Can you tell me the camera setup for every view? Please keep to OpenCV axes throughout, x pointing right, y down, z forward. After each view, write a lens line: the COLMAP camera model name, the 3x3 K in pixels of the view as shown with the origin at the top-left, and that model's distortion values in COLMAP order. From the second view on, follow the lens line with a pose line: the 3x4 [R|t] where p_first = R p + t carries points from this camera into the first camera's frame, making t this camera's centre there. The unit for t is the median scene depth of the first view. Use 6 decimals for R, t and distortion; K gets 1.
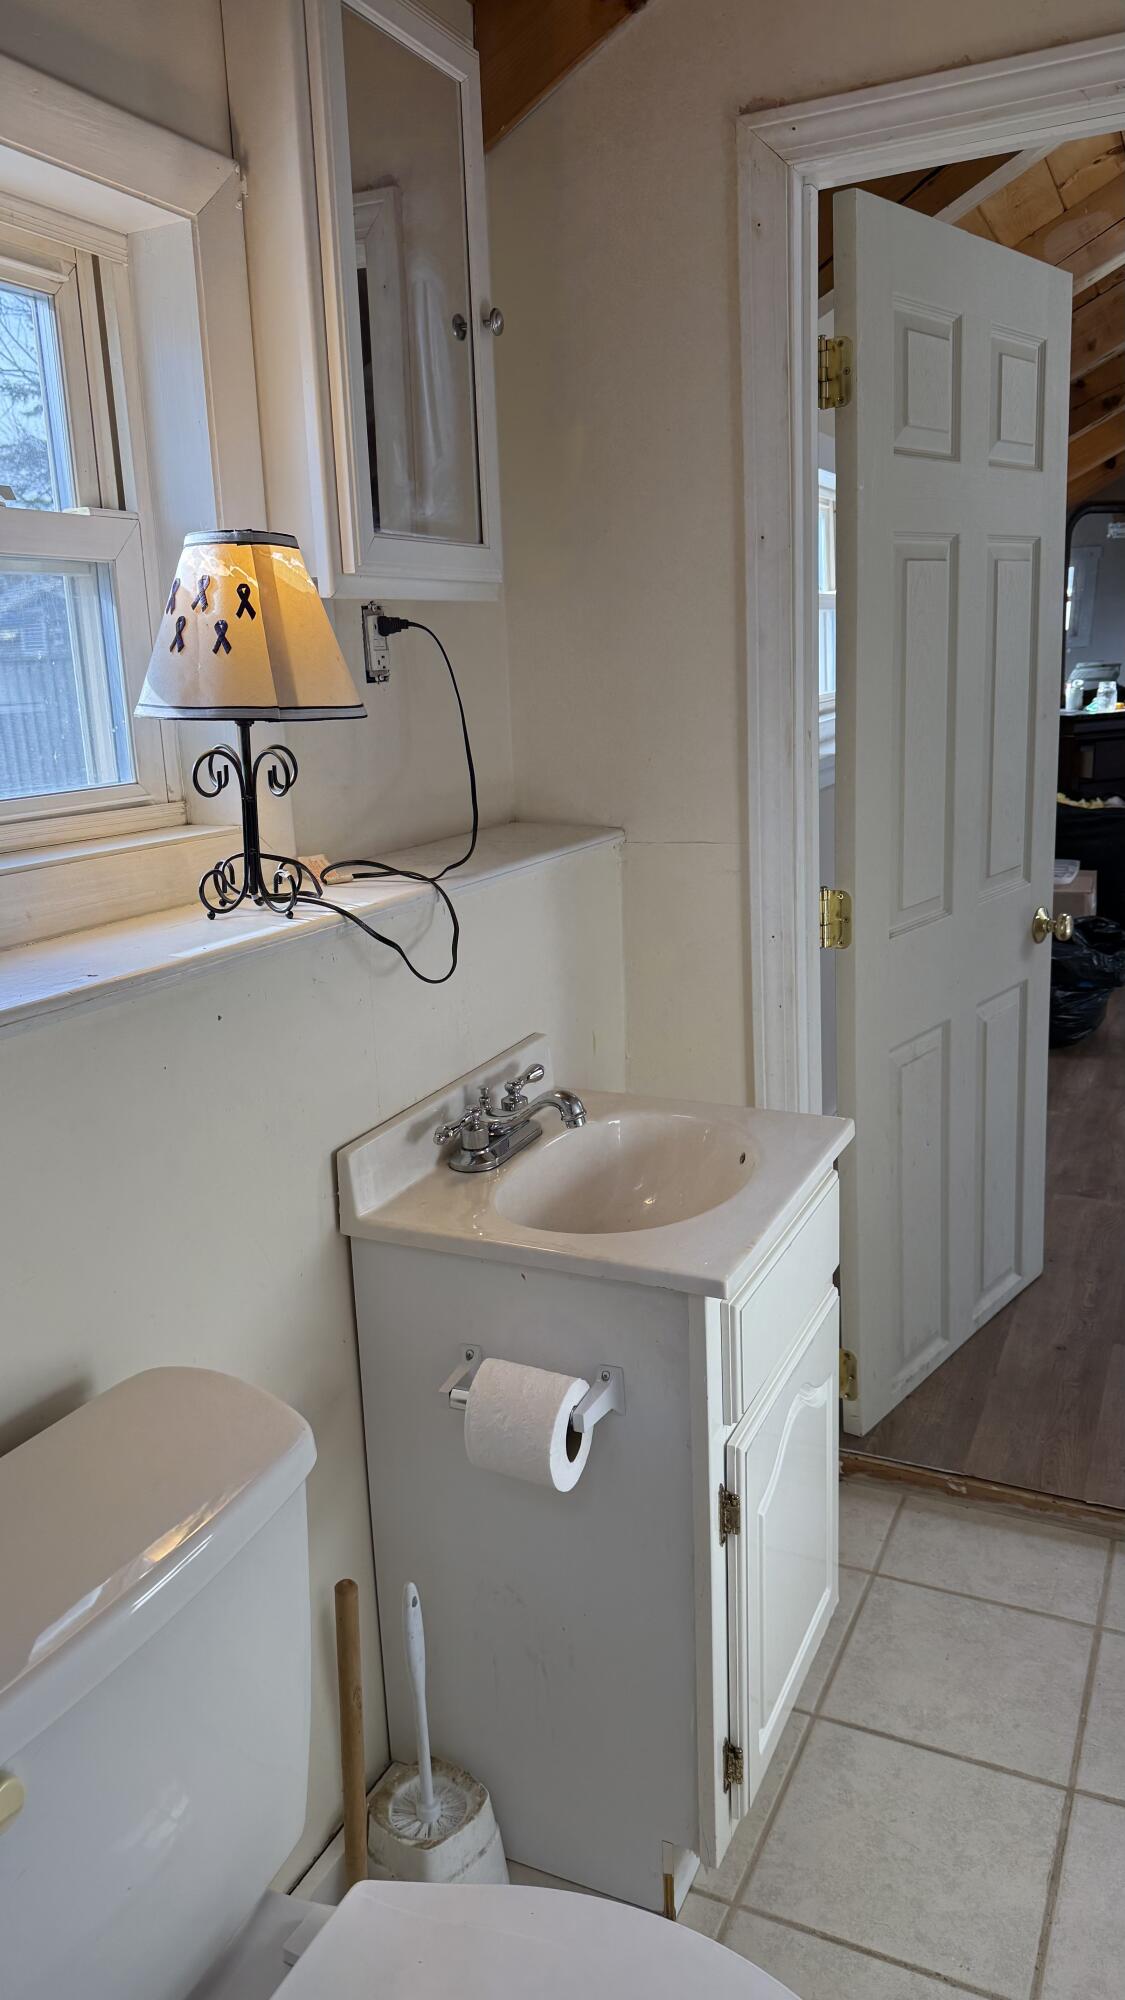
lens RADIAL K [[1408.3, 0, 561.4], [0, 1408.3, 1006.4], [0, 0, 1]] dist [0.061734, -0.070233]
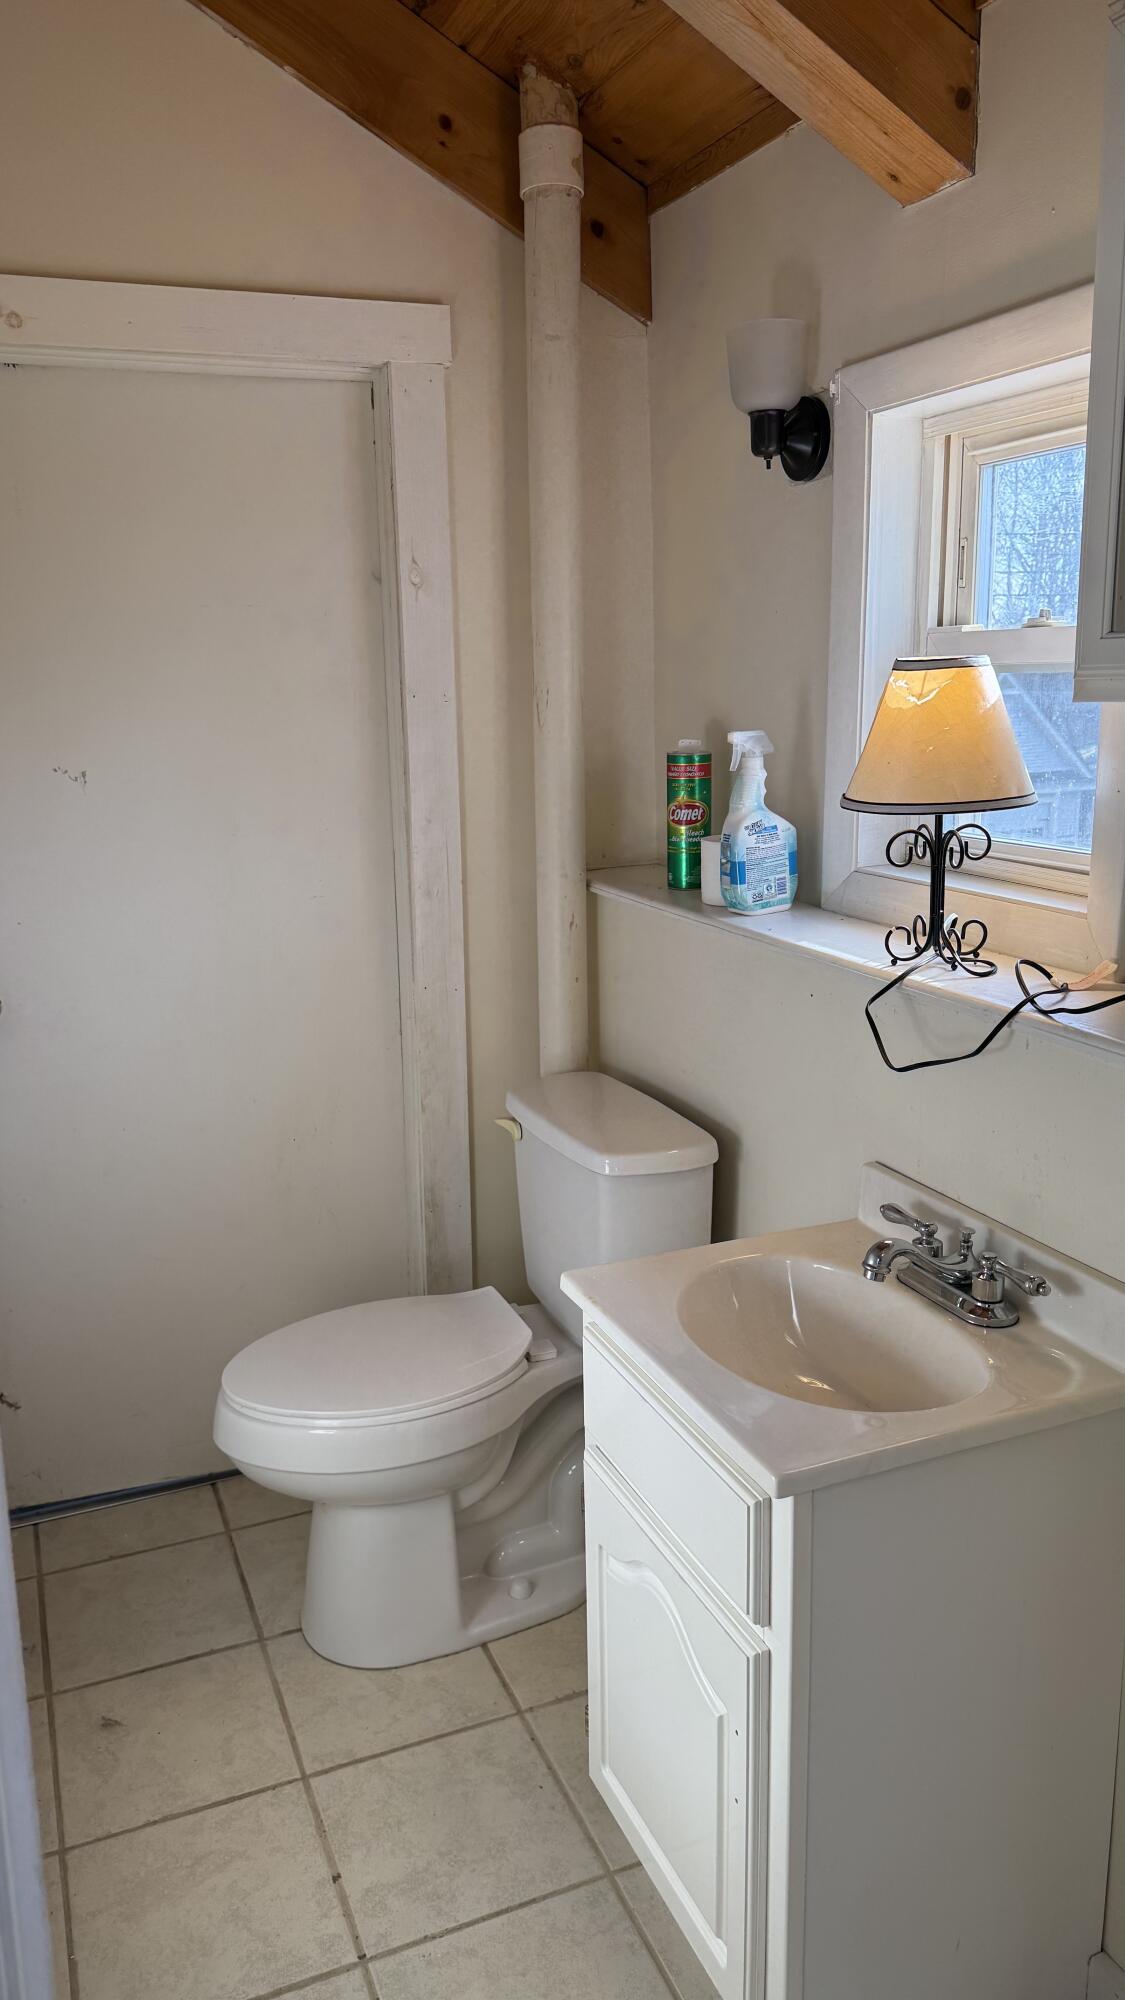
lens RADIAL K [[1408.3, 0, 559.2], [0, 1408.3, 992.4], [0, 0, 1]] dist [0.061734, -0.070233]
pose [[-0.664320, 0.210263, -0.717264, 0.837307], [-0.143163, 0.906057, 0.398202, -0.460020], [0.733609, 0.367219, -0.571811, 1.404611]]
